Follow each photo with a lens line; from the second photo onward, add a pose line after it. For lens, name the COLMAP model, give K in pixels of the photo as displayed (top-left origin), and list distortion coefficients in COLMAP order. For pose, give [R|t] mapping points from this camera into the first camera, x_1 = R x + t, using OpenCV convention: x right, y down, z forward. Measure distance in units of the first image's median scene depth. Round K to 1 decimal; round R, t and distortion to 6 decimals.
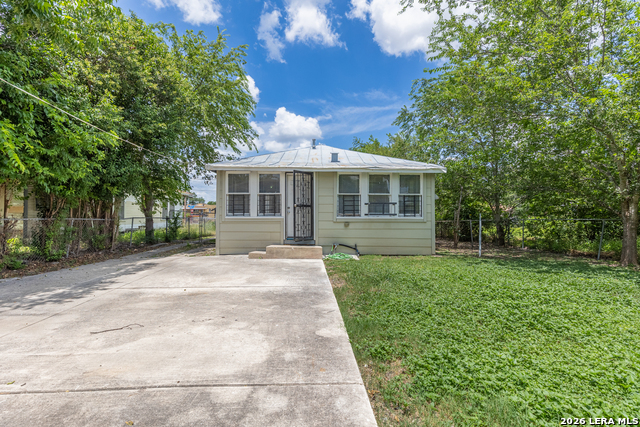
lens RADIAL K [[289.5, 0, 324.5], [0, 289.5, 210.9], [0, 0, 1]] dist [0.009074, -0.001575]
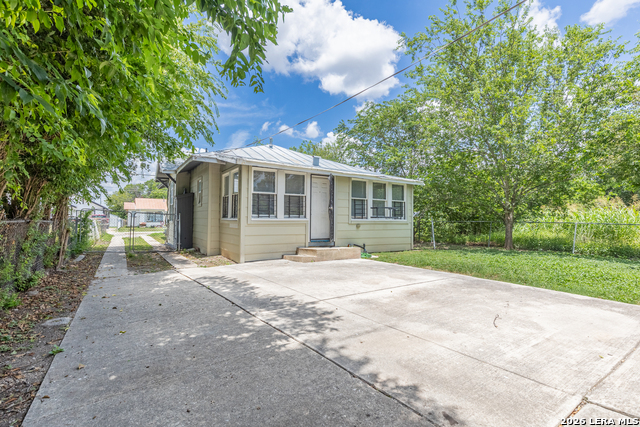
lens RADIAL K [[289.5, 0, 326.1], [0, 289.5, 219.0], [0, 0, 1]] dist [0.009074, -0.001575]
pose [[0.852394, 0.004106, 0.522885, -0.601734], [-0.016016, 0.999705, 0.018258, 0.001409], [-0.522655, -0.023938, 0.852208, 0.128191]]
